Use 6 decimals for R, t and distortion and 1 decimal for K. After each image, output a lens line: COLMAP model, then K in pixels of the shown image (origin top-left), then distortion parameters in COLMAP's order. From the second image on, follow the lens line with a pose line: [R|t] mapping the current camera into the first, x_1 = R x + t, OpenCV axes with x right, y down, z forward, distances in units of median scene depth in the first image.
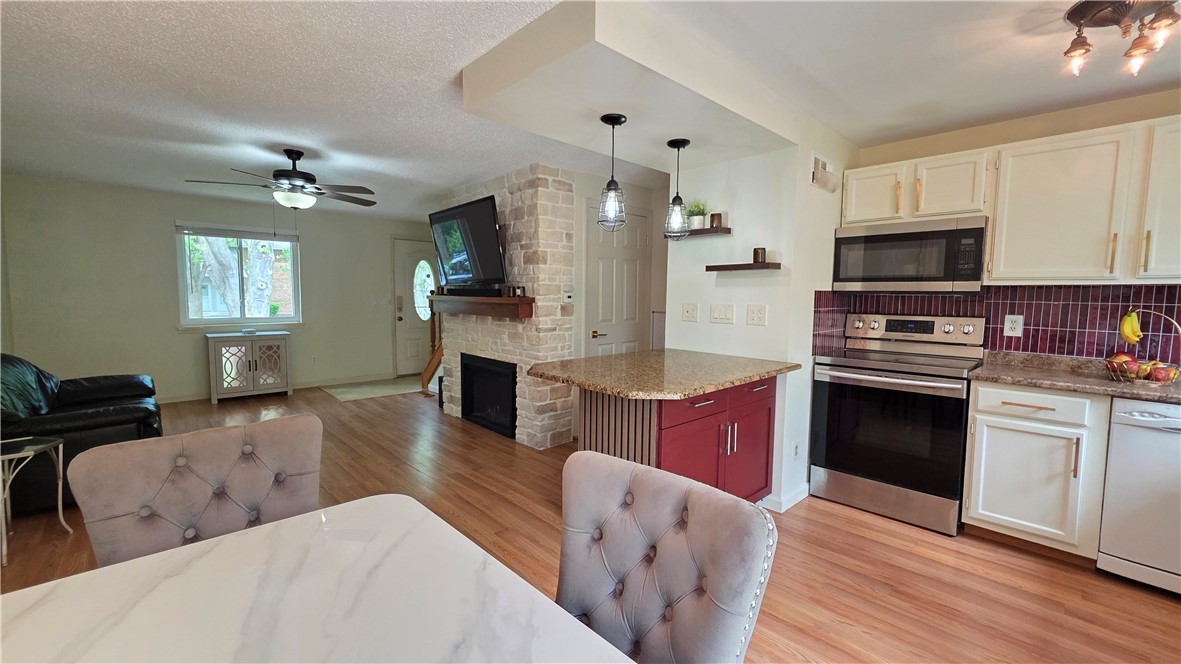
lens RADIAL K [[475.5, 0, 589.3], [0, 475.5, 331.7], [0, 0, 1]] dist [-0.000203, 0.000263]
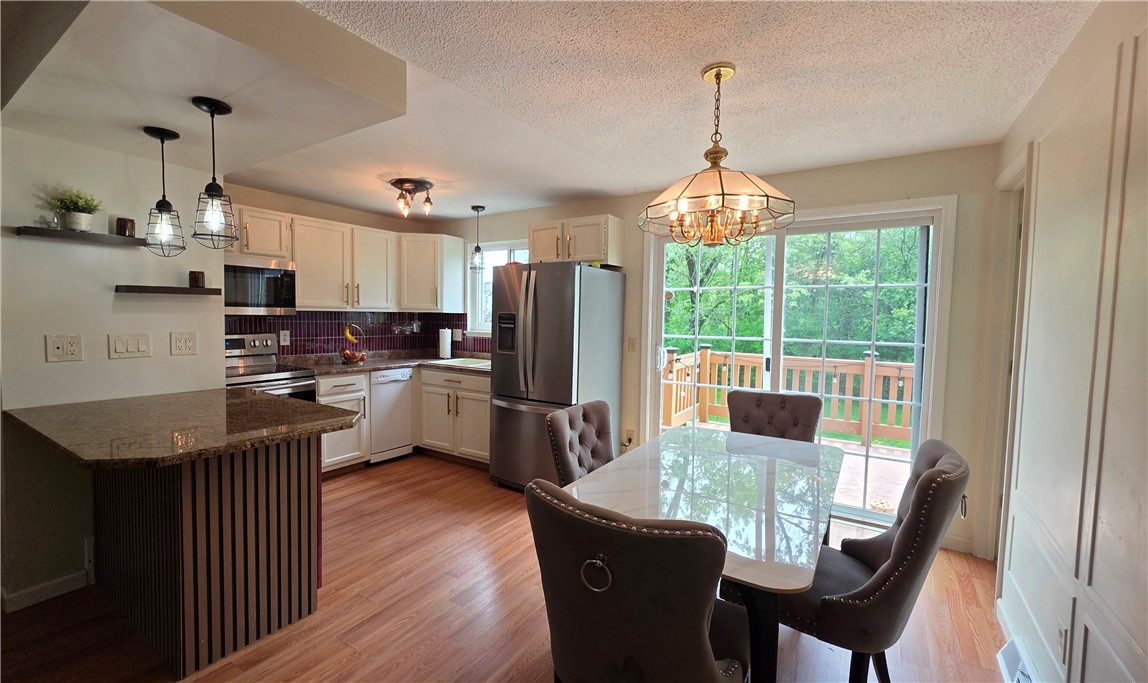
lens RADIAL K [[472.4, 0, 550.0], [0, 472.4, 339.1], [0, 0, 1]] dist [0.000730, 0.000191]
pose [[-0.201464, -0.065068, 0.977332, -0.488581], [0.062213, 0.994926, 0.079063, -0.052765], [-0.977518, 0.076731, -0.196394, 0.364320]]
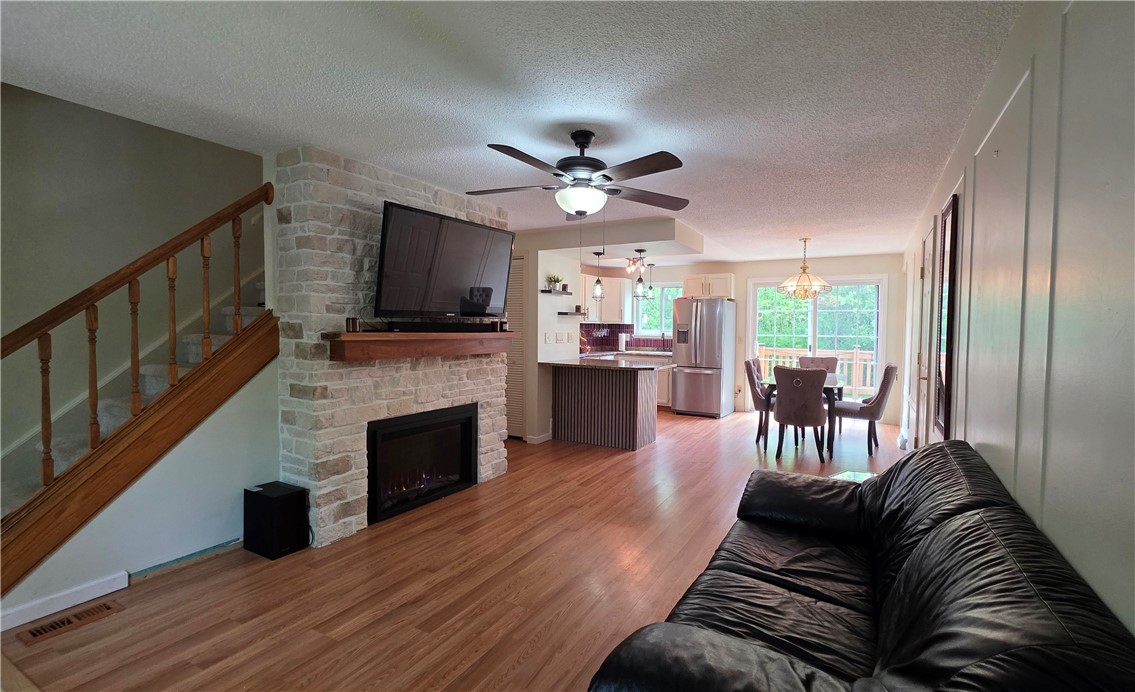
lens RADIAL K [[492.3, 0, 615.6], [0, 492.3, 338.1], [0, 0, 1]] dist [0.001334, 0.000016]
pose [[-0.335177, -0.035407, 0.941490, -1.226428], [0.060986, 0.996382, 0.059183, -0.105825], [-0.940179, 0.077254, -0.331805, 1.110901]]
